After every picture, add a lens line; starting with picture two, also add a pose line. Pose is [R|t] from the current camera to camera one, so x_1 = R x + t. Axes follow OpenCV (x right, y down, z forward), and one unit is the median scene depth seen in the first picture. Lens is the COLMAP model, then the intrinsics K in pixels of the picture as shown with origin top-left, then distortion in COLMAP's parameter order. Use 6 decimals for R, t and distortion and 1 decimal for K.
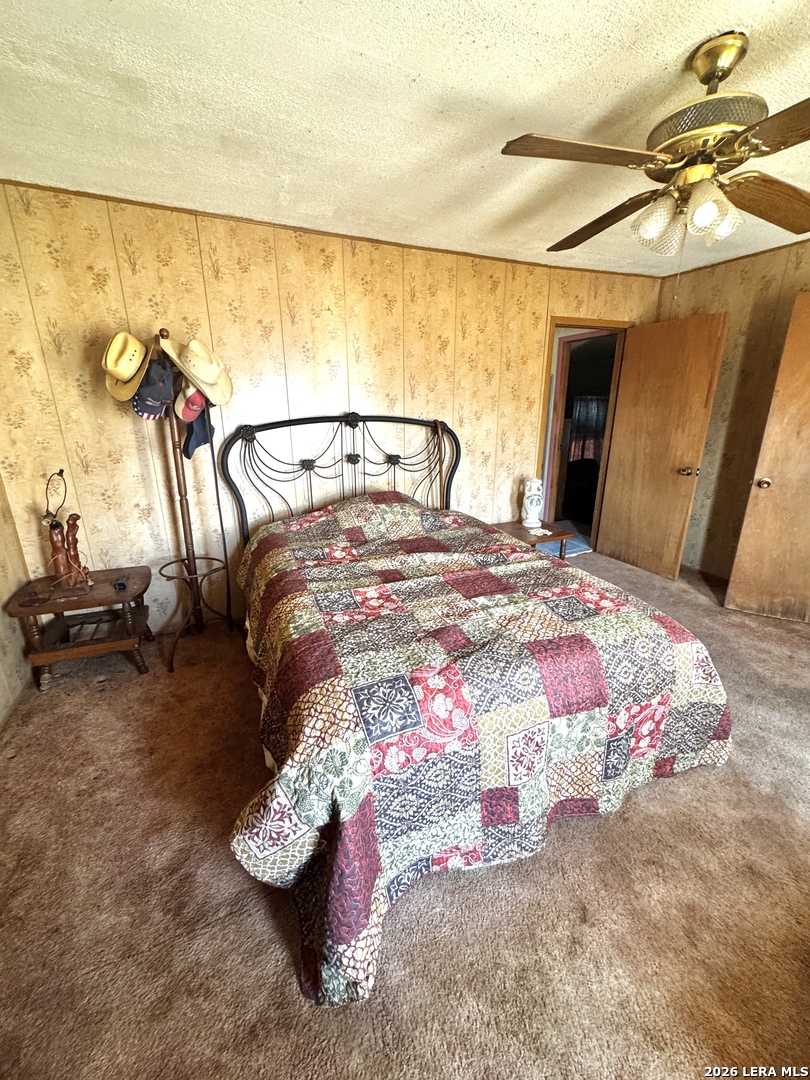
lens RADIAL K [[430.1, 0, 401.6], [0, 430.1, 541.4], [0, 0, 1]] dist [-0.002914, -0.000136]
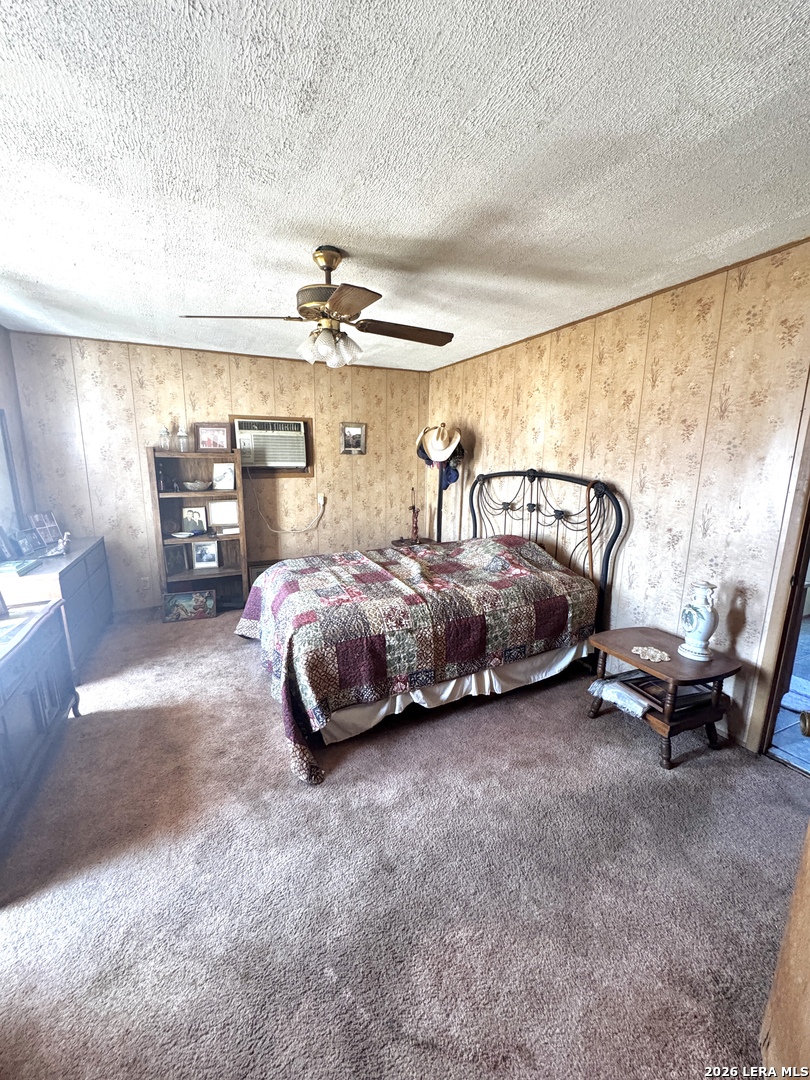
lens RADIAL K [[430.1, 0, 403.9], [0, 430.1, 540.0], [0, 0, 1]] dist [-0.002914, -0.000136]
pose [[0.023660, 0.193301, -0.980854, 1.032174], [-0.310938, 0.933890, 0.176545, -0.204585], [0.950136, 0.300807, 0.082201, 0.588987]]
